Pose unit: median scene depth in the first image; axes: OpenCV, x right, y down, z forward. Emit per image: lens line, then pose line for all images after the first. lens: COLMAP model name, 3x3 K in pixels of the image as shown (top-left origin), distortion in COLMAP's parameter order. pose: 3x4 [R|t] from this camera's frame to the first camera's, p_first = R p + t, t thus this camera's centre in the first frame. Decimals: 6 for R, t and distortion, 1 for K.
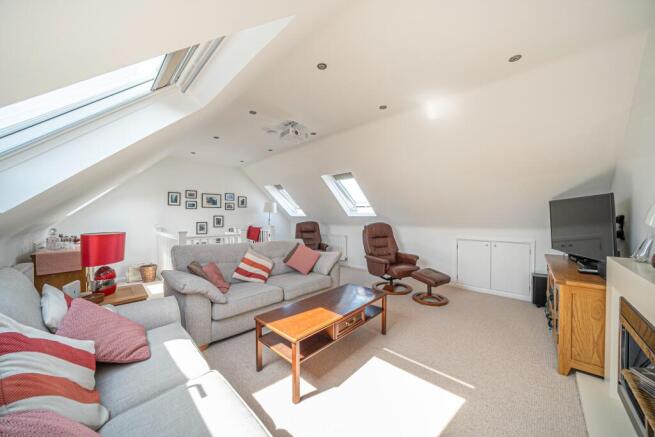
lens RADIAL K [[227.3, 0, 327.5], [0, 227.3, 218.5], [0, 0, 1]] dist [-0.015300, -0.000014]
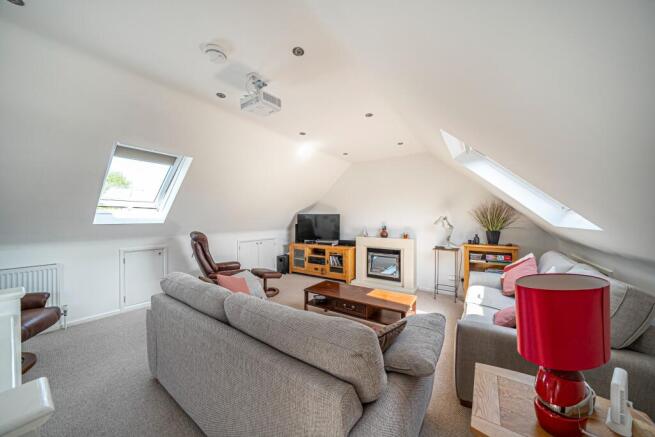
lens RADIAL K [[227.3, 0, 327.5], [0, 227.3, 218.5], [0, 0, 1]] dist [-0.015300, -0.000014]
pose [[-0.160631, 0.006048, 0.986996, -0.920596], [0.009177, 0.999947, -0.004634, -0.029396], [-0.986972, 0.008314, -0.160678, 1.023913]]
